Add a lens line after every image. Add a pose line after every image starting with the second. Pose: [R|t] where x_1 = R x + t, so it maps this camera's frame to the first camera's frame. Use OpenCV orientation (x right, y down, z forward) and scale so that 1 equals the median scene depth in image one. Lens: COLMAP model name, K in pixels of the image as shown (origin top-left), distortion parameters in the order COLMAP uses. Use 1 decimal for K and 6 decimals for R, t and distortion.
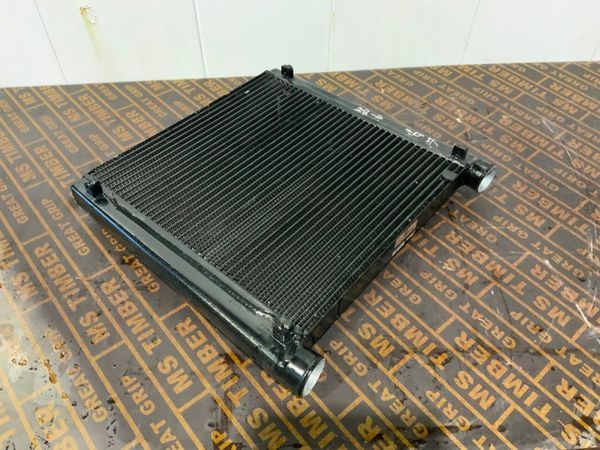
lens RADIAL K [[492.0, 0, 295.1], [0, 492.0, 228.7], [0, 0, 1]] dist [0.046284, -0.092049]
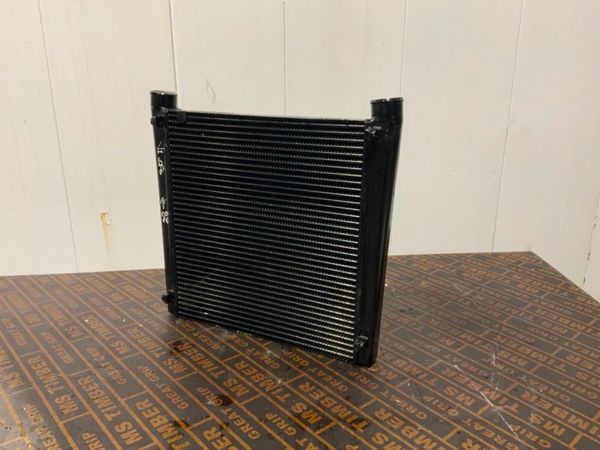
lens RADIAL K [[492.0, 0, 298.7], [0, 492.0, 224.3], [0, 0, 1]] dist [0.046284, -0.092049]
pose [[0.999756, -0.015868, 0.015370, 0.130140], [0.021575, 0.850934, -0.524829, 0.441479], [-0.004751, 0.525033, 0.851069, -0.219124]]
